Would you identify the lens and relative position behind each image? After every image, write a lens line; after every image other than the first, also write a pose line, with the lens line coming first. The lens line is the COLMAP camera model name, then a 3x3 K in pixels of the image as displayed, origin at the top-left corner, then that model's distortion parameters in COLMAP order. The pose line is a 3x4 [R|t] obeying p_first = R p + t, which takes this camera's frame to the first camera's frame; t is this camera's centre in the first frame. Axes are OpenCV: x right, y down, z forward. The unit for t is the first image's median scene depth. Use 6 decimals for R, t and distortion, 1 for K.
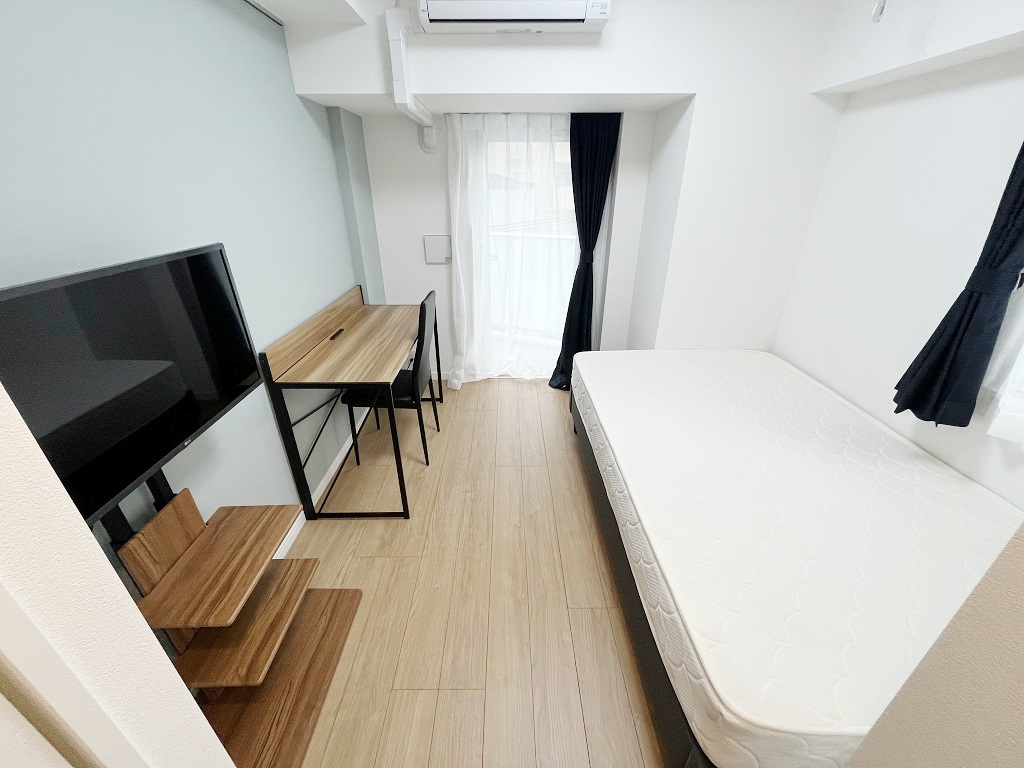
lens RADIAL K [[411.5, 0, 508.5], [0, 411.5, 385.0], [0, 0, 1]] dist [-0.003679, -0.000372]
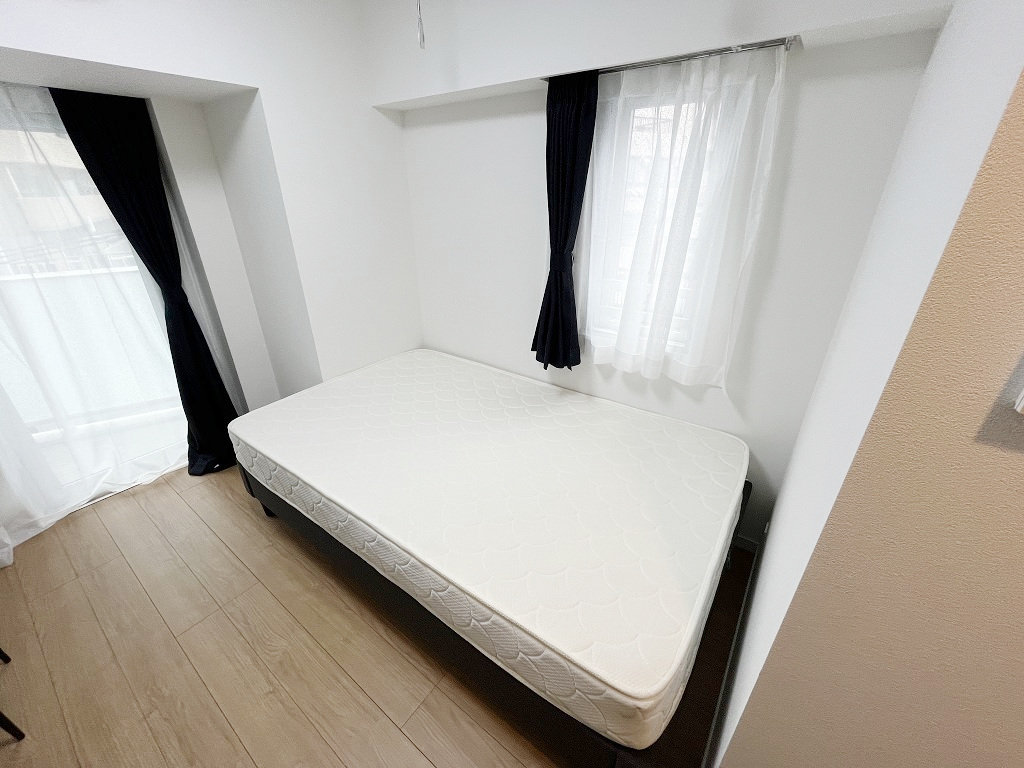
lens RADIAL K [[411.5, 0, 508.5], [0, 411.5, 385.7], [0, 0, 1]] dist [-0.003679, -0.000372]
pose [[0.596315, -0.346446, 0.724143, -0.057814], [0.355472, 0.922774, 0.148753, -0.087556], [-0.719755, 0.168709, 0.673417, 0.164780]]
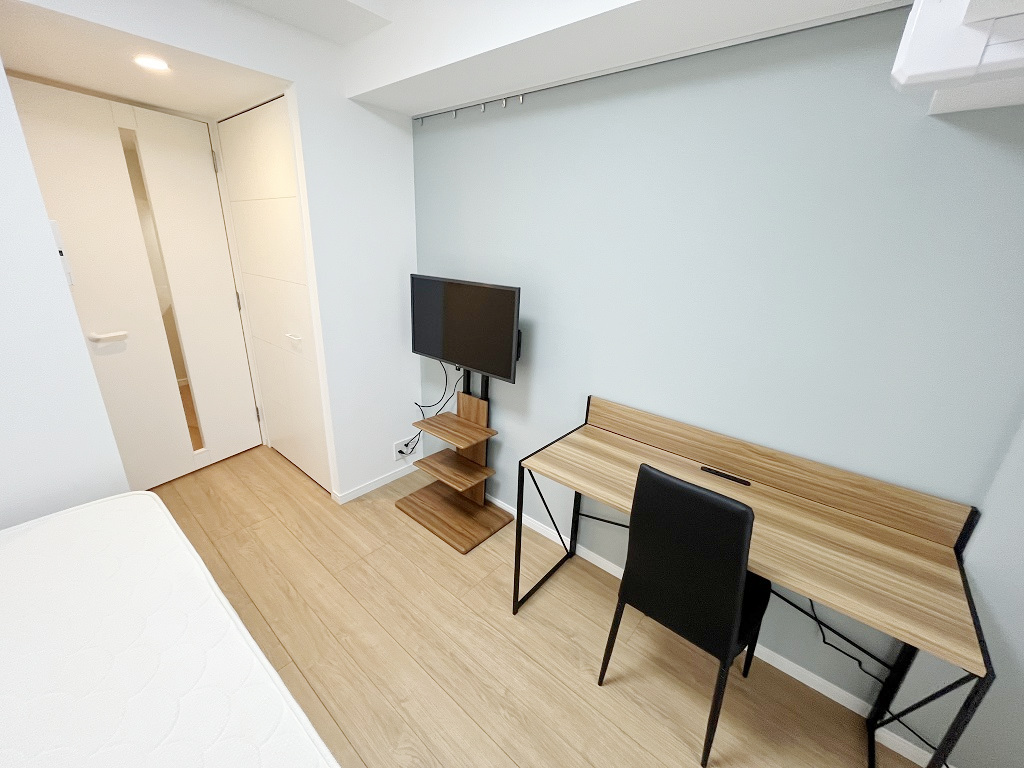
lens RADIAL K [[411.5, 0, 512.6], [0, 411.5, 385.6], [0, 0, 1]] dist [-0.003679, -0.000372]
pose [[-0.643945, 0.227430, -0.730486, 0.292488], [-0.373387, 0.739941, 0.559526, -0.530903], [0.667770, 0.633058, -0.391562, 1.038778]]
